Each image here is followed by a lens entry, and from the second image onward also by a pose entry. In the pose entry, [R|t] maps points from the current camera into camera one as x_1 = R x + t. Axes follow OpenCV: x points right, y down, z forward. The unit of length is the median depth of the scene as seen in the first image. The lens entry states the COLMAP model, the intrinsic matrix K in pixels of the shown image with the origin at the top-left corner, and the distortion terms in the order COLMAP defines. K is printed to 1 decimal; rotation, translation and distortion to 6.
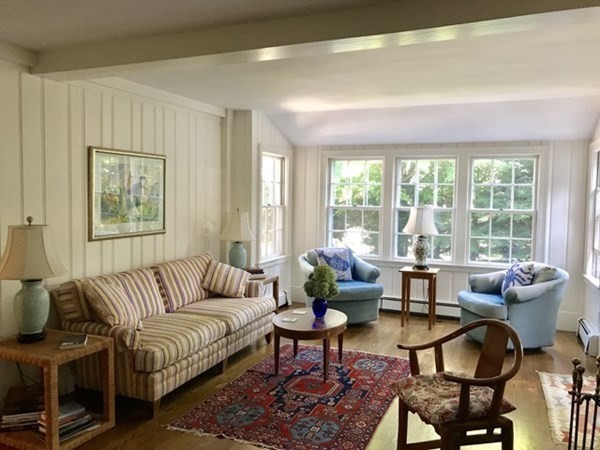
lens RADIAL K [[495.6, 0, 300.0], [0, 495.6, 225.0], [0, 0, 1]] dist [0.102063, -0.157793]
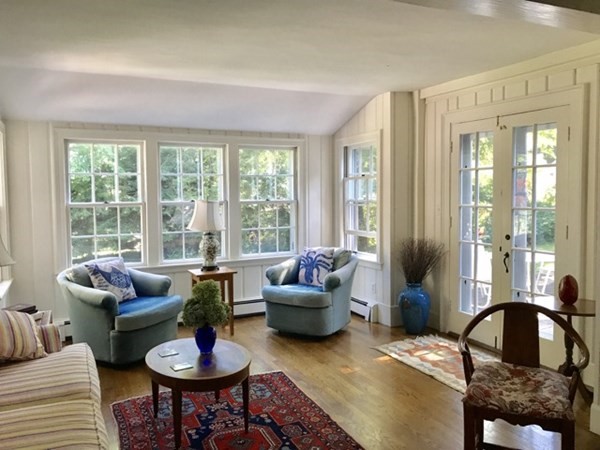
lens RADIAL K [[495.6, 0, 300.0], [0, 495.6, 225.0], [0, 0, 1]] dist [0.102063, -0.157793]
pose [[0.678387, -0.077291, 0.730628, -0.315922], [0.067180, 0.996811, 0.043073, -0.021140], [-0.731627, 0.019864, 0.681415, 0.301334]]
